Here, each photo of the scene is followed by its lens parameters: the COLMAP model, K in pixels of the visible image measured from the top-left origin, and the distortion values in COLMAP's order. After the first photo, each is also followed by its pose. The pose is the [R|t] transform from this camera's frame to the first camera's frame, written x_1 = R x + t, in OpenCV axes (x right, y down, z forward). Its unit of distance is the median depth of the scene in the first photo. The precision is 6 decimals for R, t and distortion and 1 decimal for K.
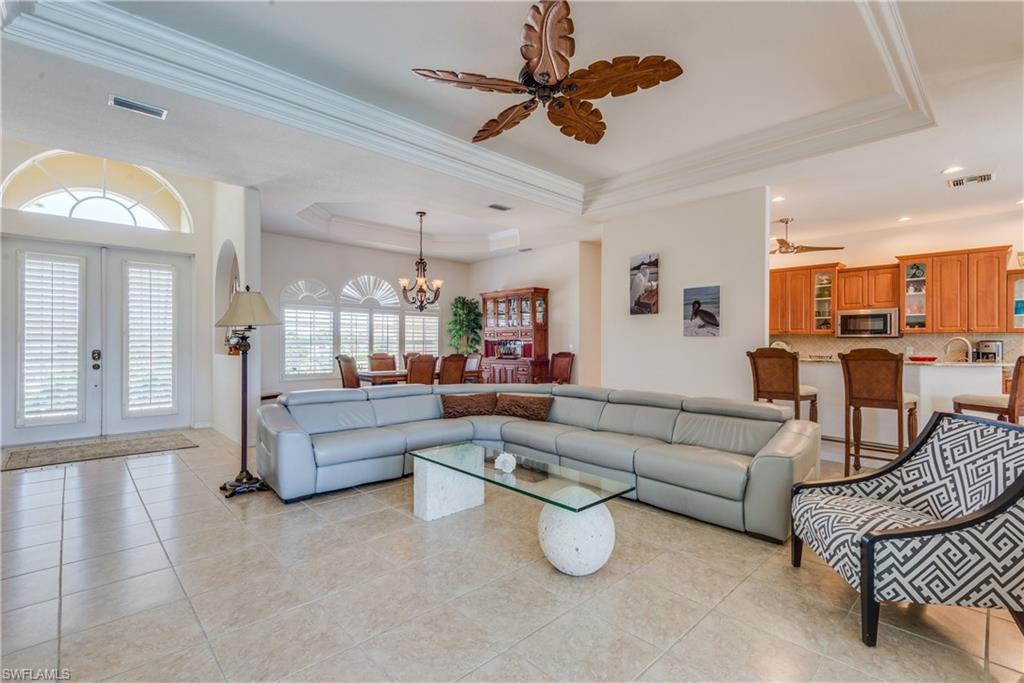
lens RADIAL K [[467.4, 0, 512.6], [0, 467.4, 347.7], [0, 0, 1]] dist [0.001088, -0.000403]
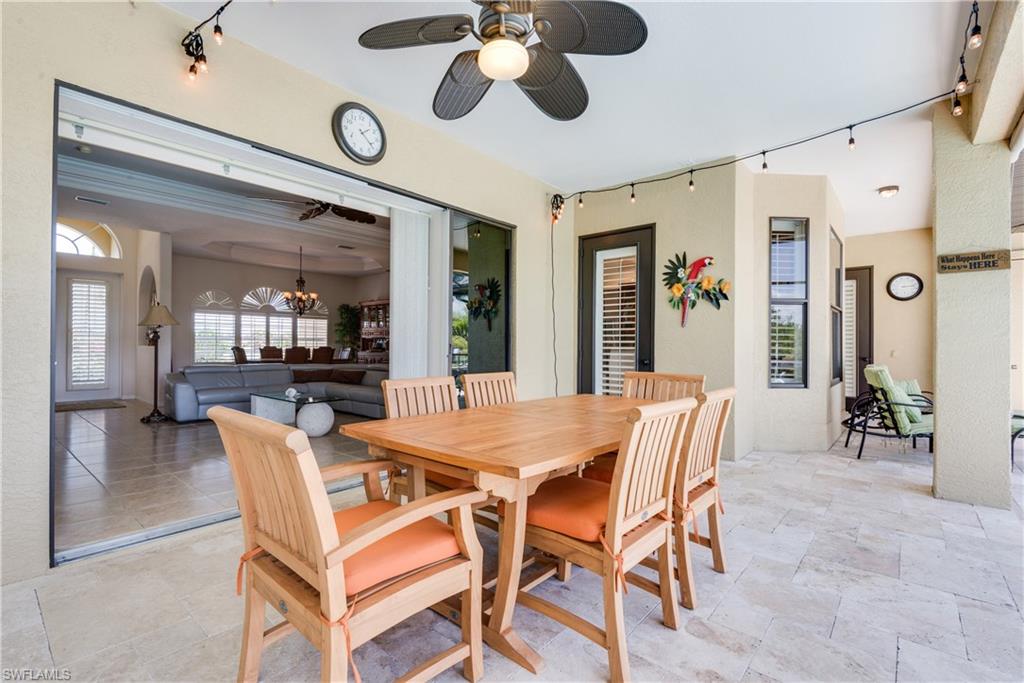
lens RADIAL K [[467.4, 0, 518.7], [0, 467.4, 345.2], [0, 0, 1]] dist [0.001088, -0.000403]
pose [[0.993458, 0.002705, 0.114163, 0.275162], [-0.001582, 0.999950, -0.009921, 0.020656], [-0.114184, 0.009676, 0.993412, -0.426285]]
